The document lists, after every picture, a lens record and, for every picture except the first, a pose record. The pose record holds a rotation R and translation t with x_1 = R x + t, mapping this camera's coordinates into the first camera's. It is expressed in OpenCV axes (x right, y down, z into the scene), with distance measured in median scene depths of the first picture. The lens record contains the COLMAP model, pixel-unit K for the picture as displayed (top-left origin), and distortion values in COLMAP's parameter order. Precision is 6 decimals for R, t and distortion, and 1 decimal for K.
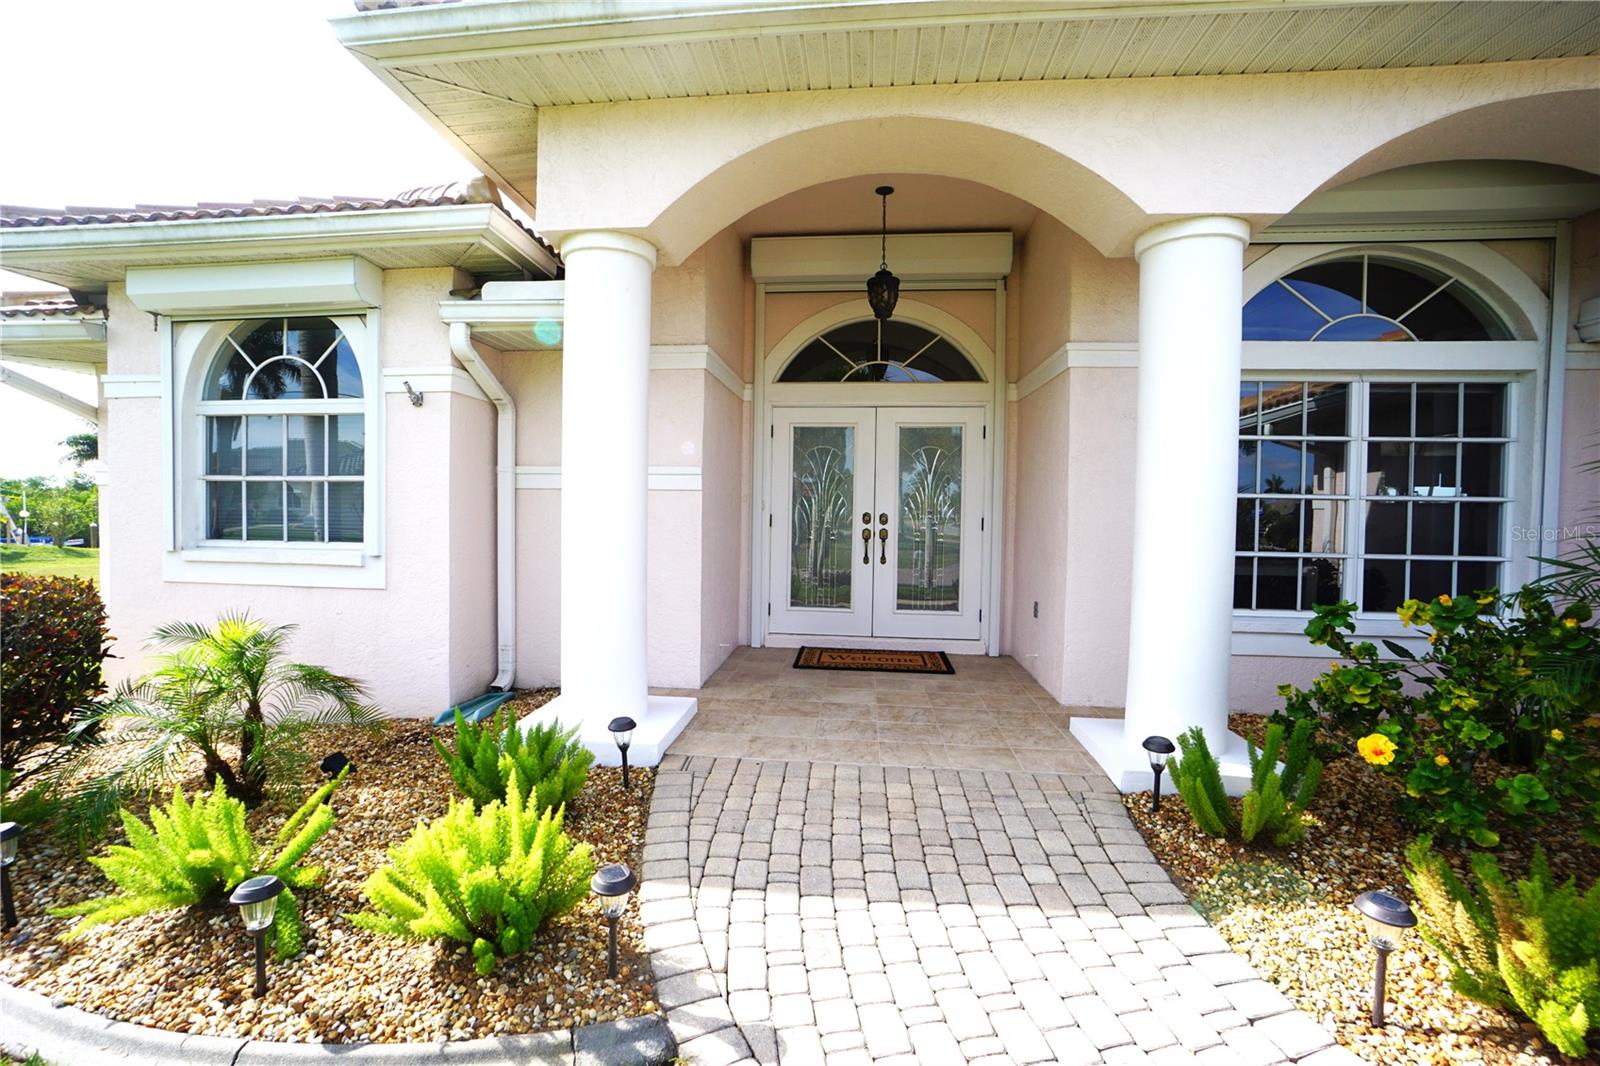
lens RADIAL K [[698.8, 0, 790.5], [0, 698.8, 530.6], [0, 0, 1]] dist [-0.025035, 0.002909]
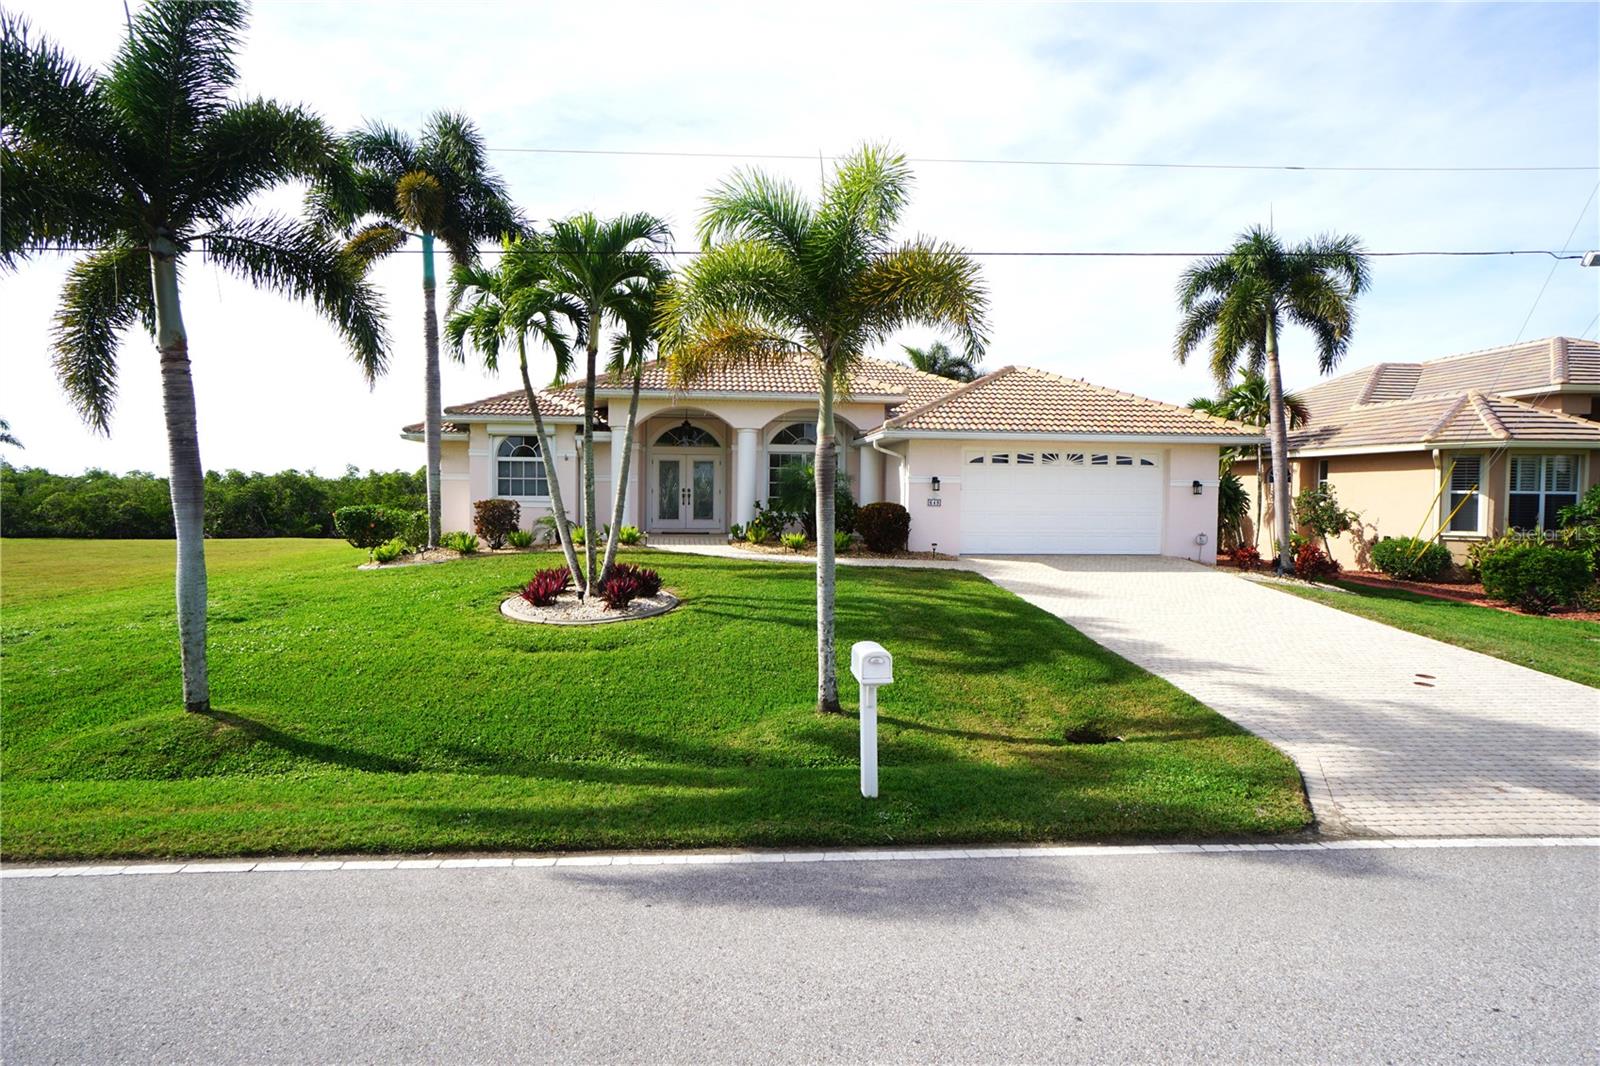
lens RADIAL K [[875.6, 0, 802.8], [0, 875.6, 531.6], [0, 0, 1]] dist [0.007390, 0.000387]
pose [[0.976132, -0.013823, 0.216736, -0.302654], [0.012571, 0.999895, 0.007153, 0.200884], [-0.216812, -0.004258, 0.976204, -4.020517]]
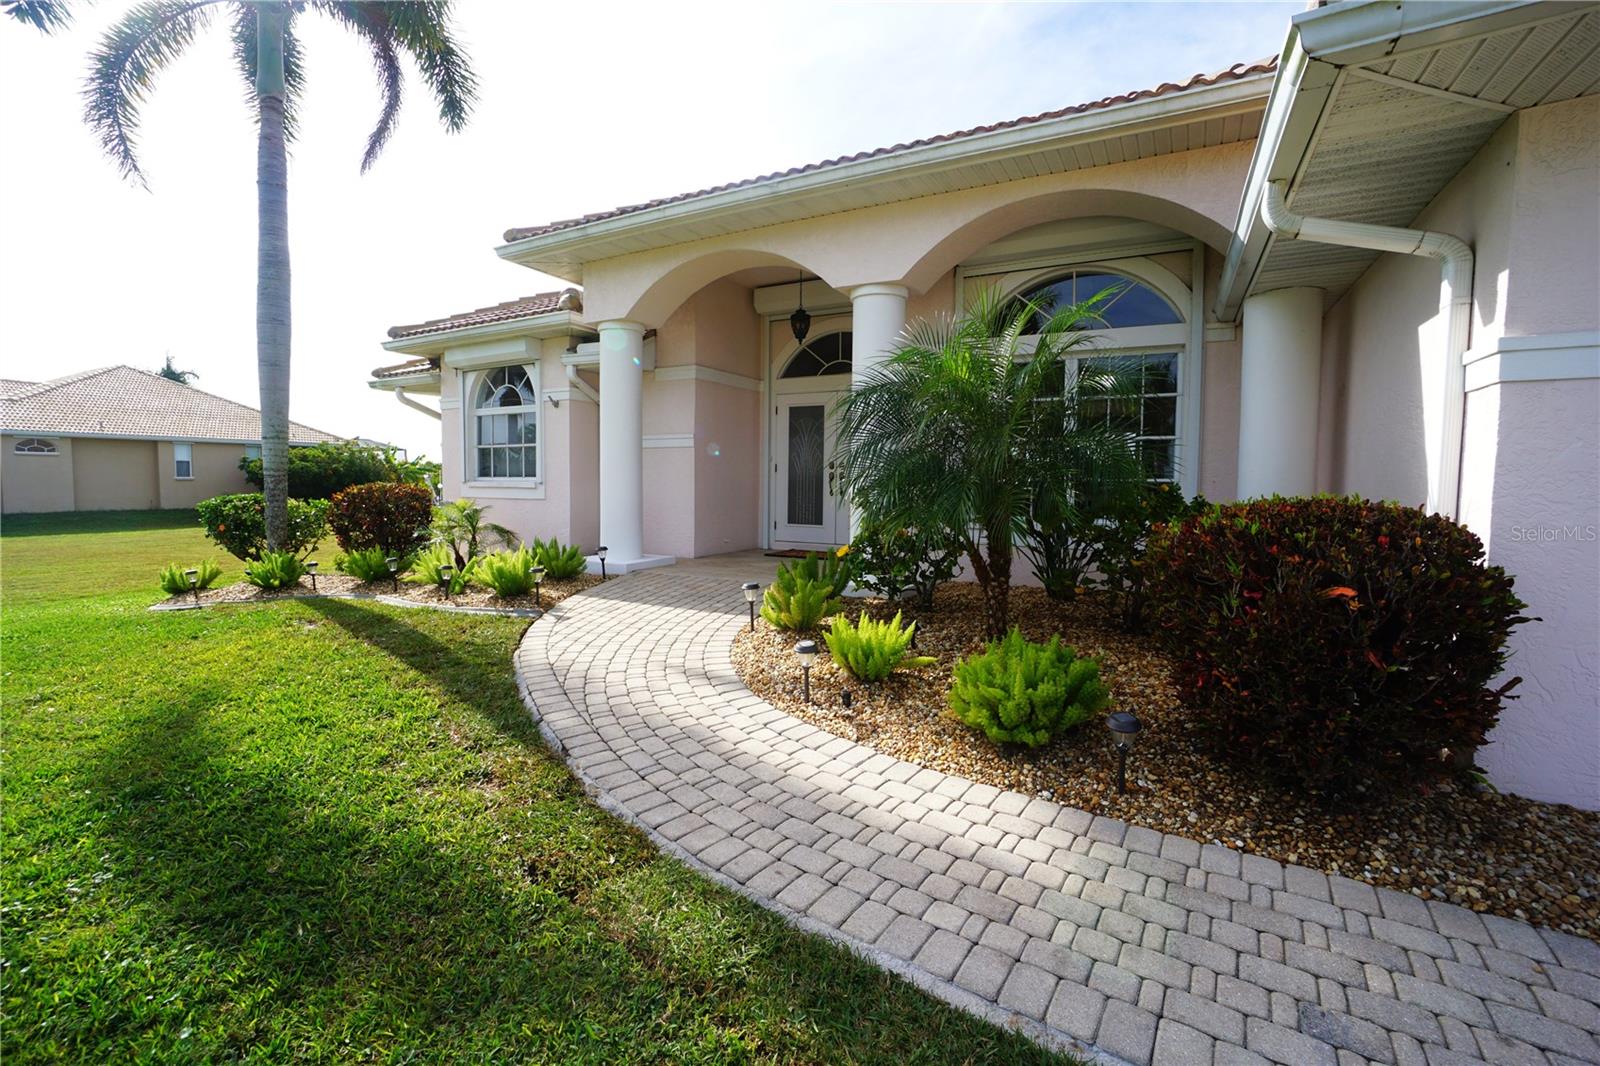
lens RADIAL K [[698.8, 0, 791.3], [0, 698.8, 530.7], [0, 0, 1]] dist [-0.025035, 0.002909]
pose [[0.925851, 0.018395, -0.377442, 0.839711], [-0.006720, 0.999458, 0.032227, 0.104890], [0.377830, -0.027301, 0.925472, -0.601121]]
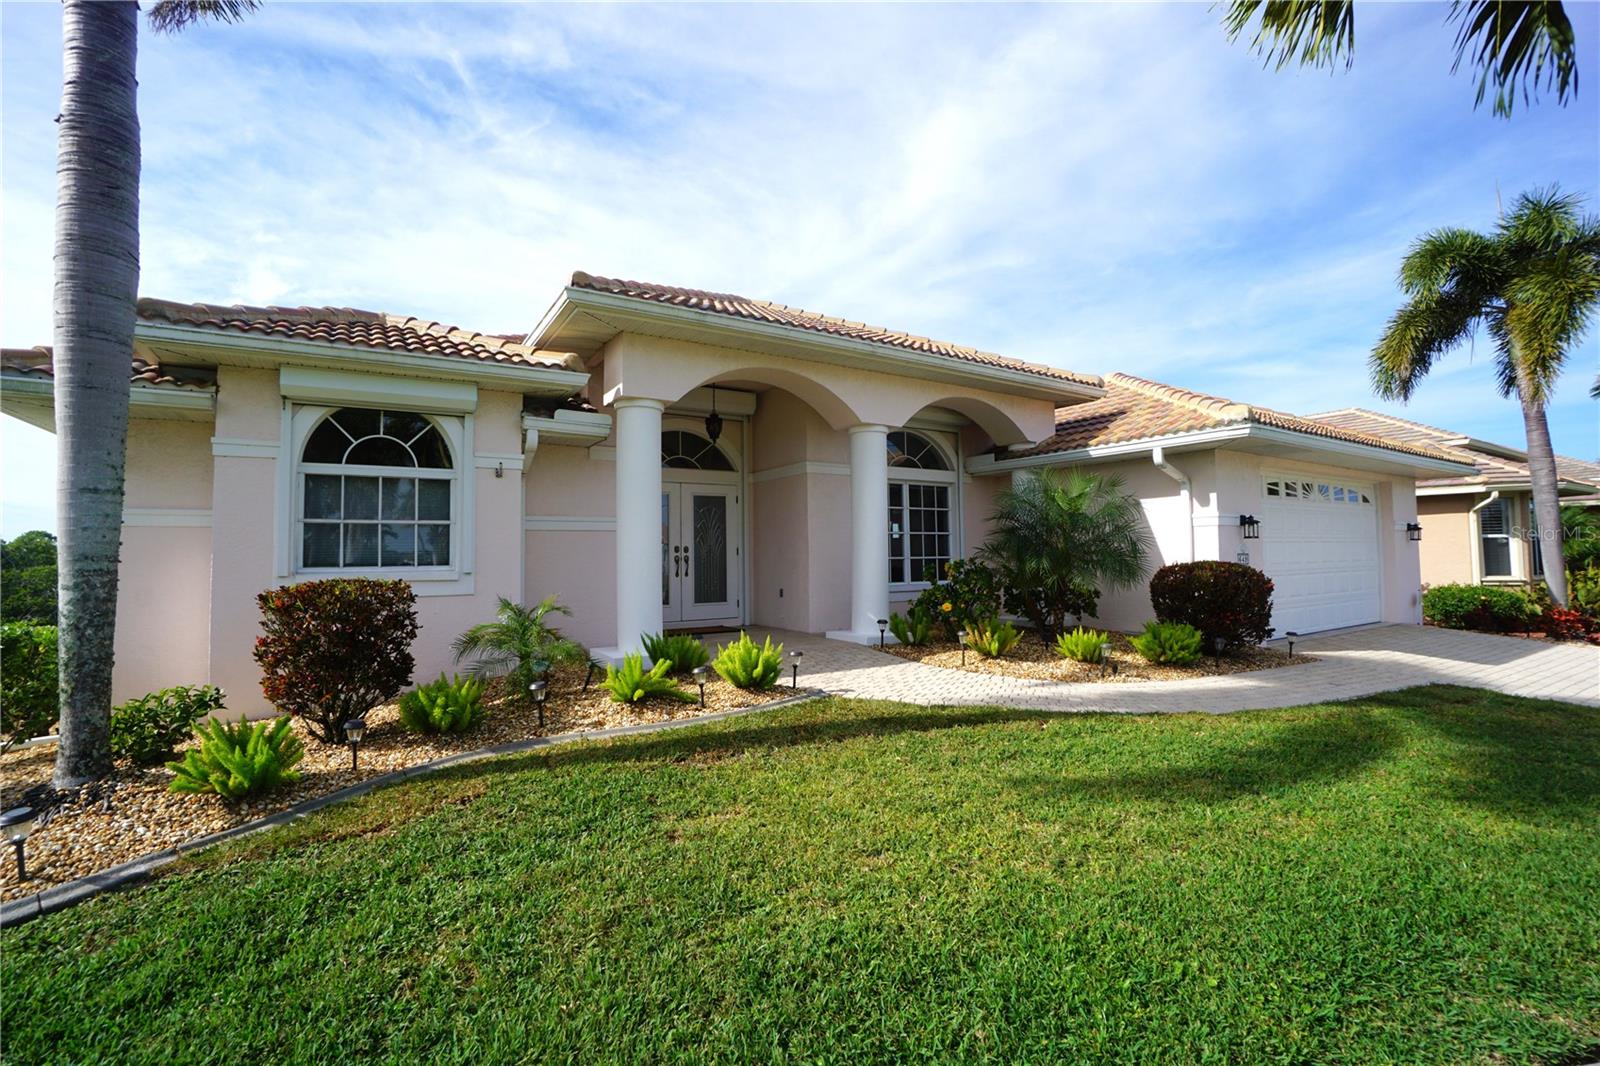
lens RADIAL K [[698.8, 0, 790.3], [0, 698.8, 525.7], [0, 0, 1]] dist [-0.025035, 0.002909]
pose [[0.787148, 0.002606, 0.616759, -0.973799], [0.048416, 0.996644, -0.066003, 0.067583], [-0.614861, 0.081815, 0.784380, -0.640935]]
